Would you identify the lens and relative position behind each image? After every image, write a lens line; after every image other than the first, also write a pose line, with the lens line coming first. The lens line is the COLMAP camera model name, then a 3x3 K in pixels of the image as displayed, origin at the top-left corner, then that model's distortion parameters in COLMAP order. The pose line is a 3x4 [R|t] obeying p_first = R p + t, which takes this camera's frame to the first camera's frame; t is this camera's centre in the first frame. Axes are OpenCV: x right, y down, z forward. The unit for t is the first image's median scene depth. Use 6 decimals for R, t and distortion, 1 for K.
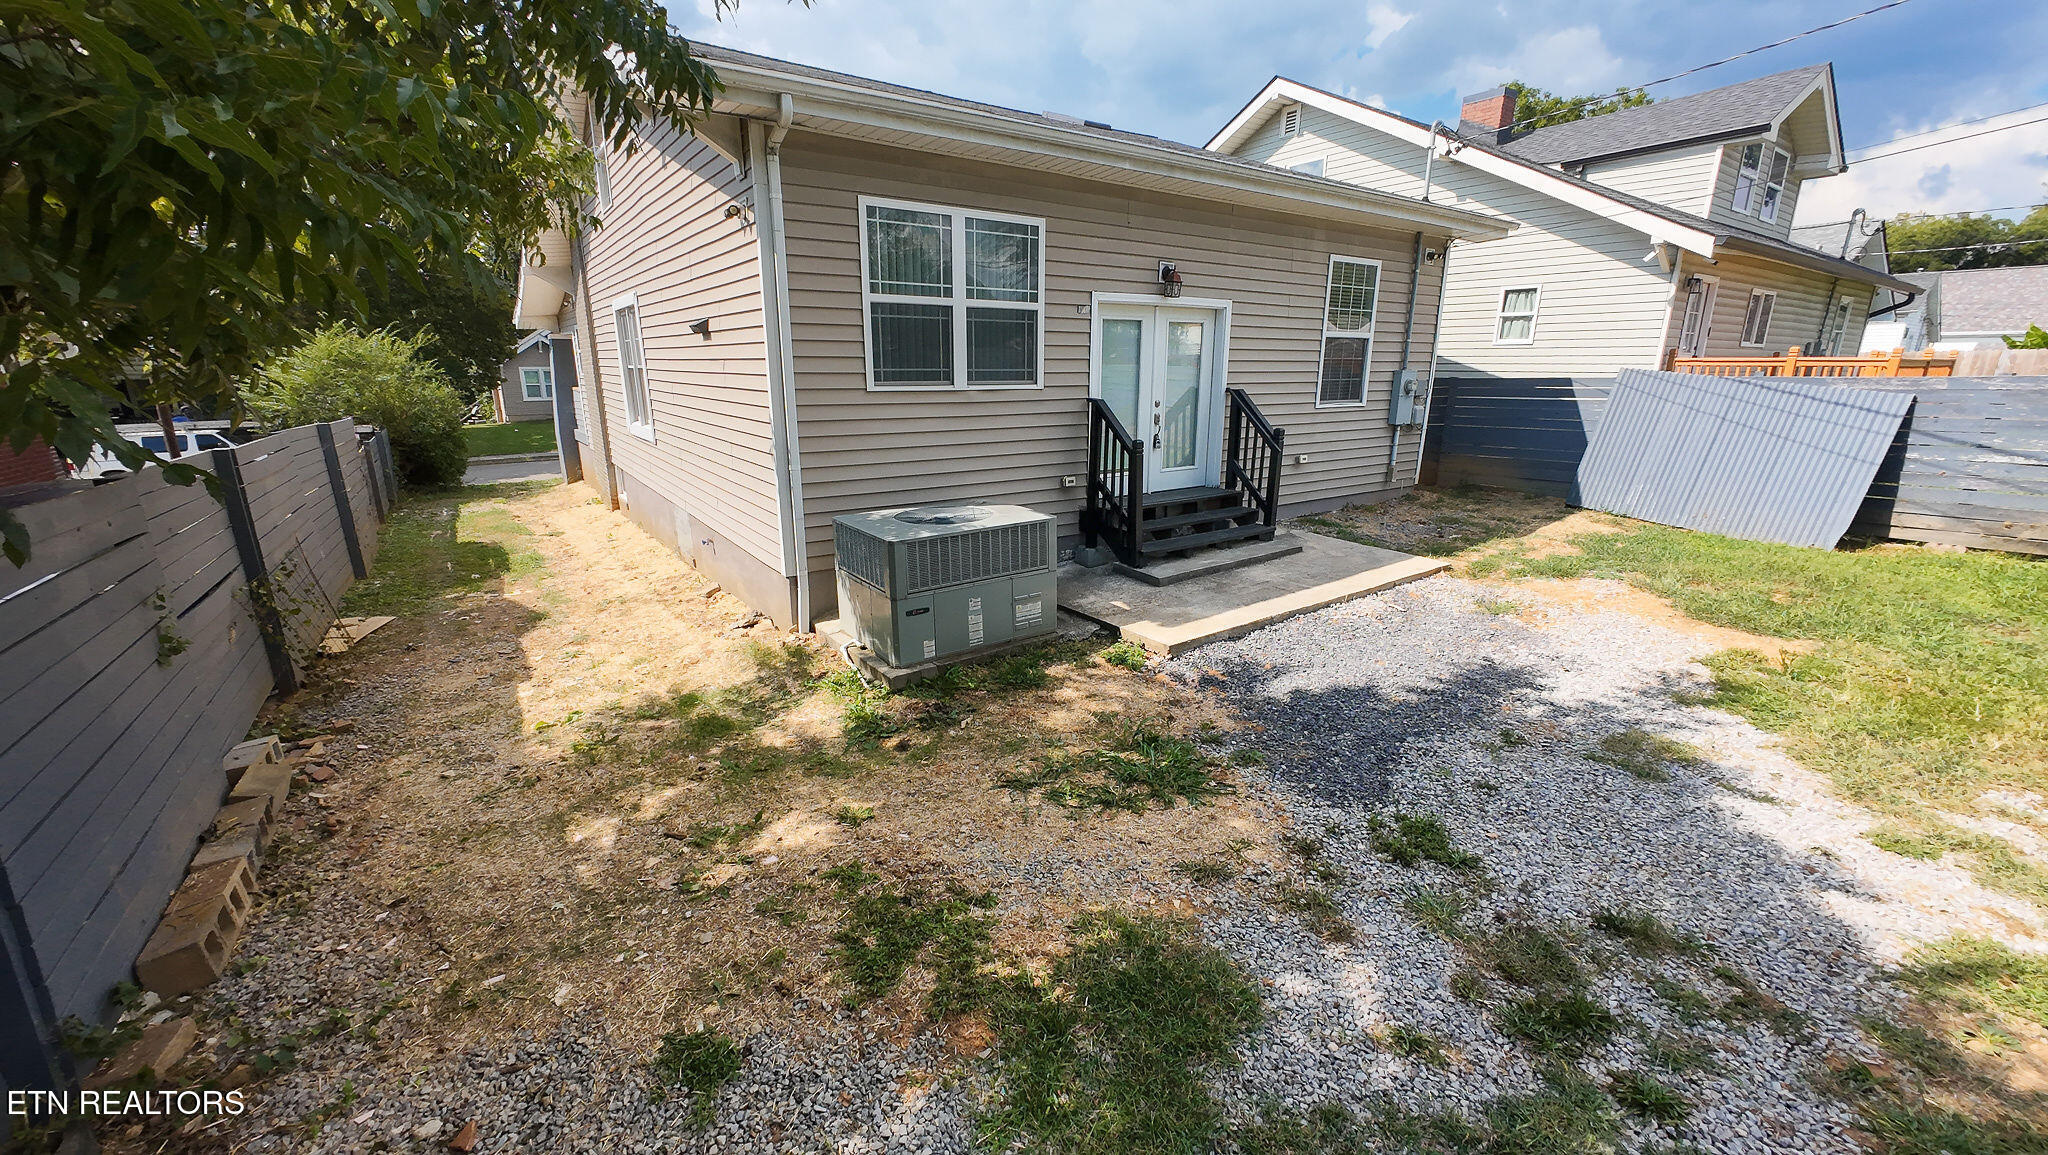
lens RADIAL K [[797.5, 0, 1002.4], [0, 797.5, 572.5], [0, 0, 1]] dist [-0.003605, 0.000387]
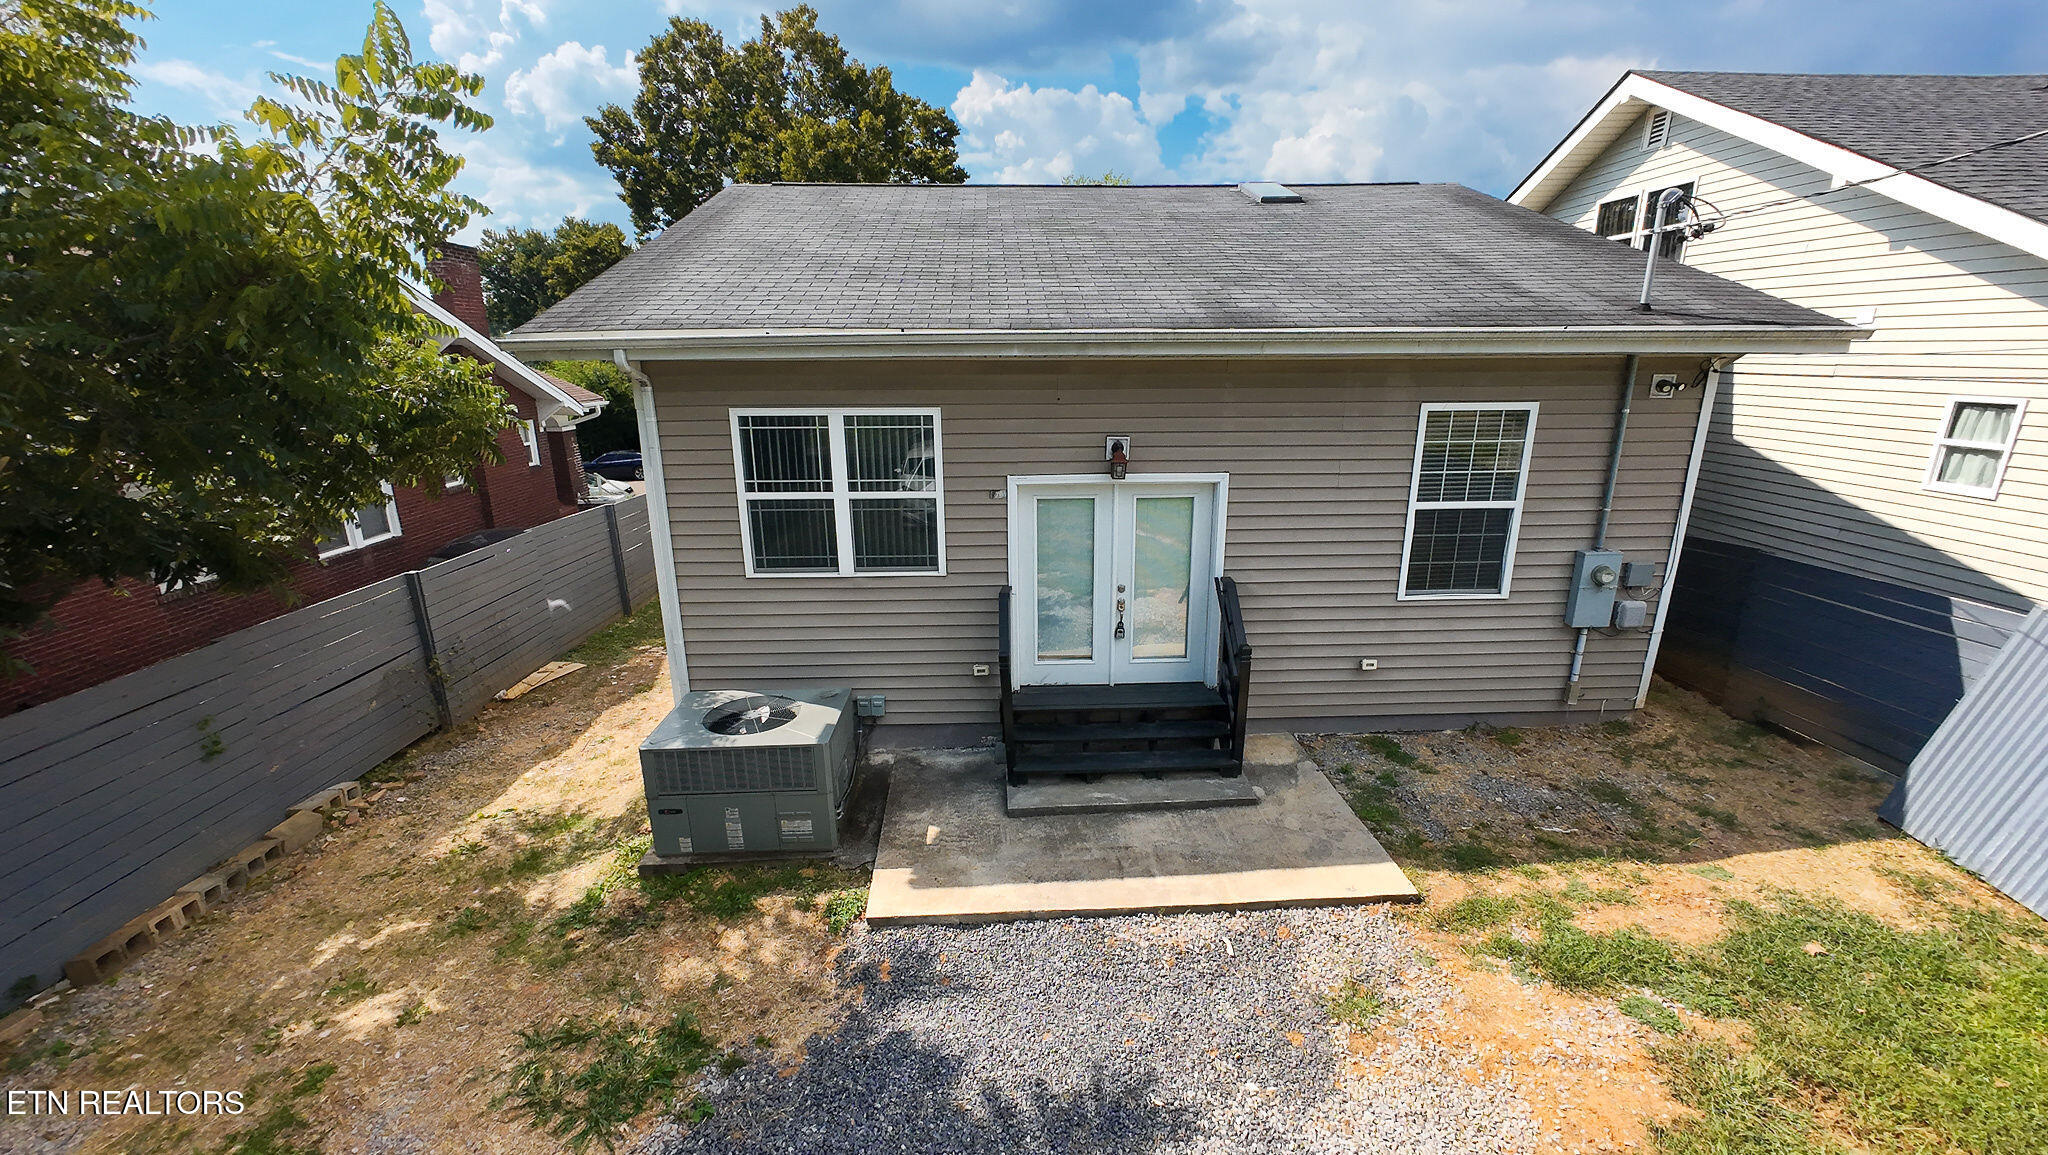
lens RADIAL K [[797.5, 0, 1018.2], [0, 797.5, 573.5], [0, 0, 1]] dist [-0.003605, 0.000387]
pose [[0.846183, 0.133122, -0.515997, 0.670498], [-0.123460, 0.990923, 0.053185, -0.320632], [0.518394, 0.018701, 0.854938, 0.249380]]
